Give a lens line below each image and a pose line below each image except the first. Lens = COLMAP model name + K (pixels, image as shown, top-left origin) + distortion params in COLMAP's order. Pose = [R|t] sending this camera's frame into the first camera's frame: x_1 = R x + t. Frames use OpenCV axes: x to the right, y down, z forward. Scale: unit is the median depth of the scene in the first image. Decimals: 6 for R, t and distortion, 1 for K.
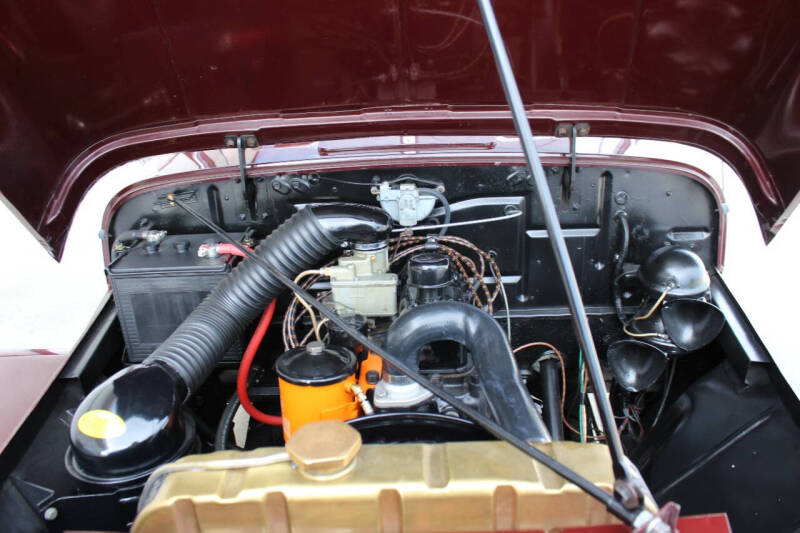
lens RADIAL K [[753.8, 0, 400.0], [0, 753.8, 266.5], [0, 0, 1]] dist [-0.145797, 0.008493]
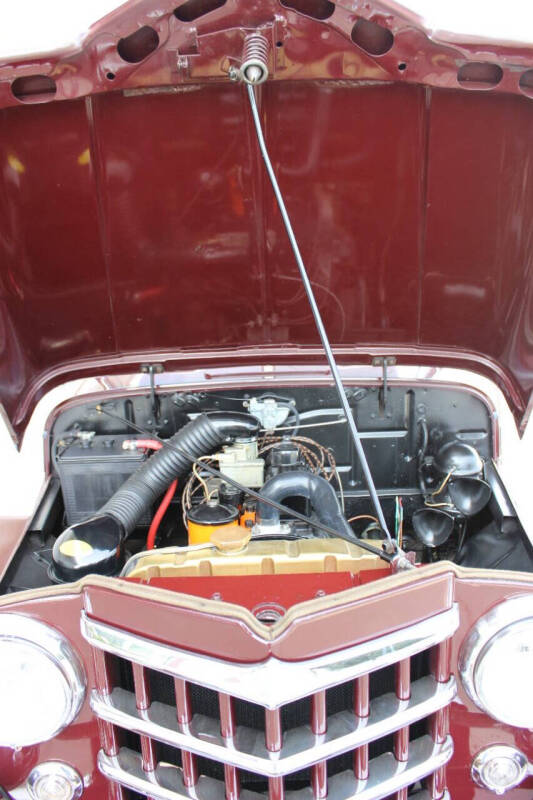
lens RADIAL K [[753.8, 0, 266.5], [0, 753.8, 400.0], [0, 0, 1]] dist [-0.145797, 0.008493]
pose [[0.999752, 0.001639, 0.022225, -0.027552], [0.001024, 0.992859, -0.119289, 0.062148], [-0.022261, 0.119283, 0.992611, -0.417892]]
